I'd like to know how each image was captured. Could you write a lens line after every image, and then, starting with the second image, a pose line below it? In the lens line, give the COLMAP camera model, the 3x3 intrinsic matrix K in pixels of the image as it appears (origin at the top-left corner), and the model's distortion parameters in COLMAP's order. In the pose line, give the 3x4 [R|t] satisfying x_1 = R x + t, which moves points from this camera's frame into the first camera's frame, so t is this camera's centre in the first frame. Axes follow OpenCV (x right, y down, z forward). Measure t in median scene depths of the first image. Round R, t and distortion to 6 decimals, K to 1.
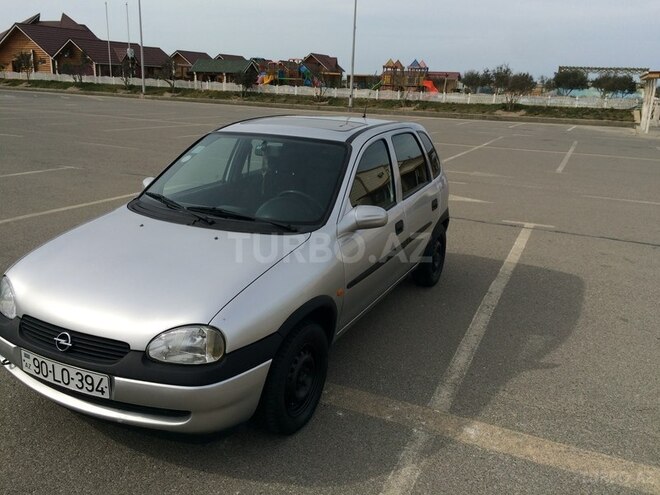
lens RADIAL K [[566.8, 0, 330.0], [0, 566.8, 247.5], [0, 0, 1]] dist [0.070420, -0.121082]
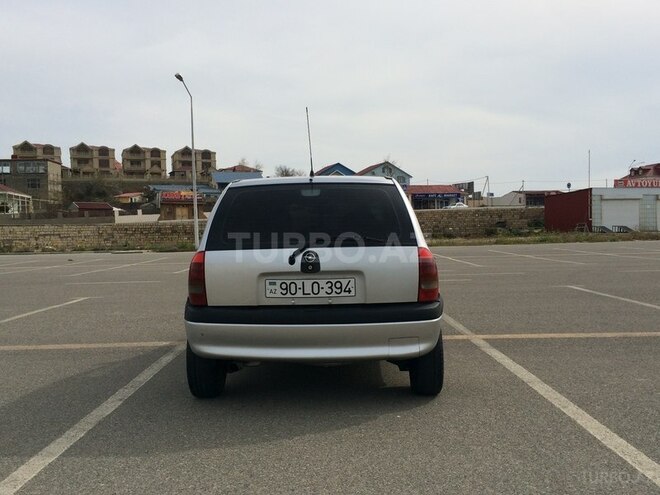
lens RADIAL K [[678.6, 0, 330.0], [0, 678.6, 247.5], [0, 0, 1]] dist [0.065748, -0.017234]
pose [[-0.910236, -0.014830, -0.413824, 0.053514], [-0.131756, 0.957794, 0.255483, -0.049197], [0.392570, 0.287073, -0.873772, 0.240985]]
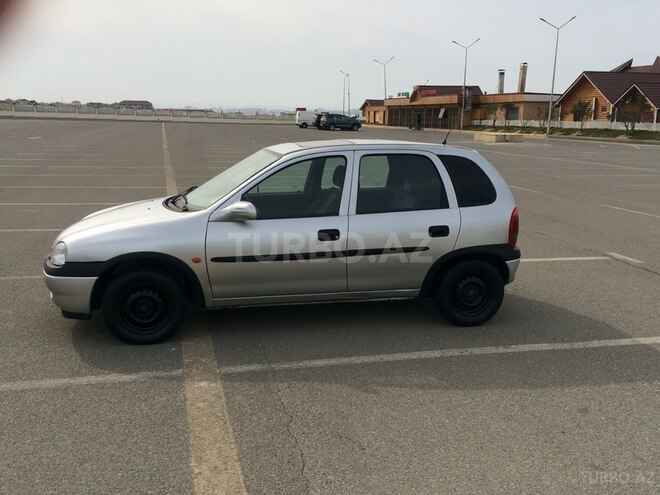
lens RADIAL K [[646.6, 0, 330.0], [0, 646.6, 247.5], [0, 0, 1]] dist [0.046989, -0.024657]
pose [[0.616416, 0.126541, -0.777187, 0.111795], [-0.209195, 0.977851, -0.006707, -0.000540], [0.759124, 0.166718, 0.629234, 0.022758]]
